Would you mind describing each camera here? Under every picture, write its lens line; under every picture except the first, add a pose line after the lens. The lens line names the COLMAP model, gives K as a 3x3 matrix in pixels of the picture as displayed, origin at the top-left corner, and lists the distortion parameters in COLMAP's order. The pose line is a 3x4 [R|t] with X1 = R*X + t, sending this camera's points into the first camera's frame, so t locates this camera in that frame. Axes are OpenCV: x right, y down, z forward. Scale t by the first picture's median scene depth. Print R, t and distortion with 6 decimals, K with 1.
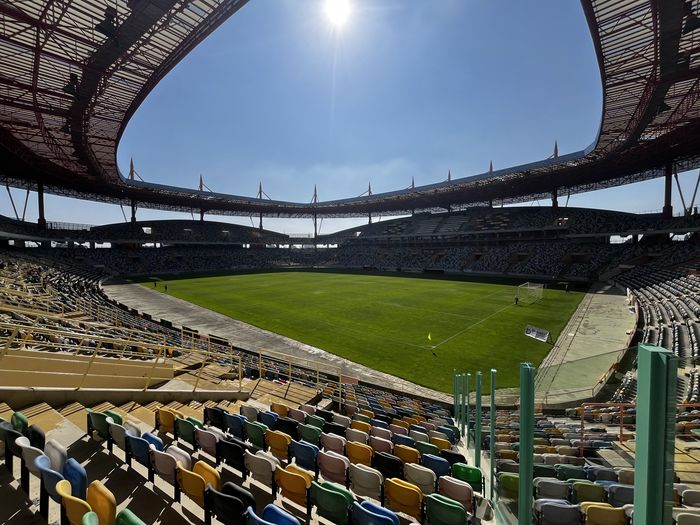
lens RADIAL K [[279.4, 0, 352.1], [0, 279.4, 260.2], [0, 0, 1]] dist [-0.000915, -0.001510]
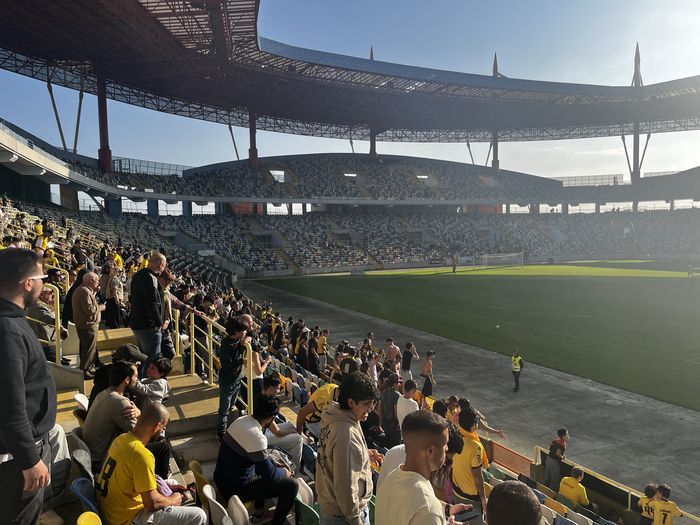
lens RADIAL K [[526.0, 0, 361.5], [0, 526.0, 253.1], [0, 0, 1]] dist [0.033229, -0.025805]
pose [[0.931594, 0.000946, -0.363500, -1.116511], [0.001581, 0.999977, 0.006653, 0.048402], [0.363497, -0.006773, 0.931571, 0.939090]]
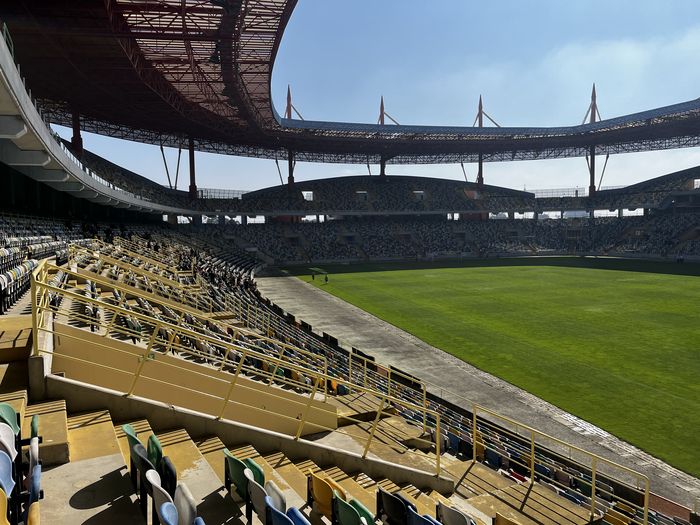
lens RADIAL K [[526.0, 0, 351.3], [0, 526.0, 261.2], [0, 0, 1]] dist [0.033229, -0.025805]
pose [[0.850479, 0.021629, -0.525565, -0.007912], [-0.004398, 0.999412, 0.034013, 0.012671], [0.525991, -0.026616, 0.850073, 0.035931]]
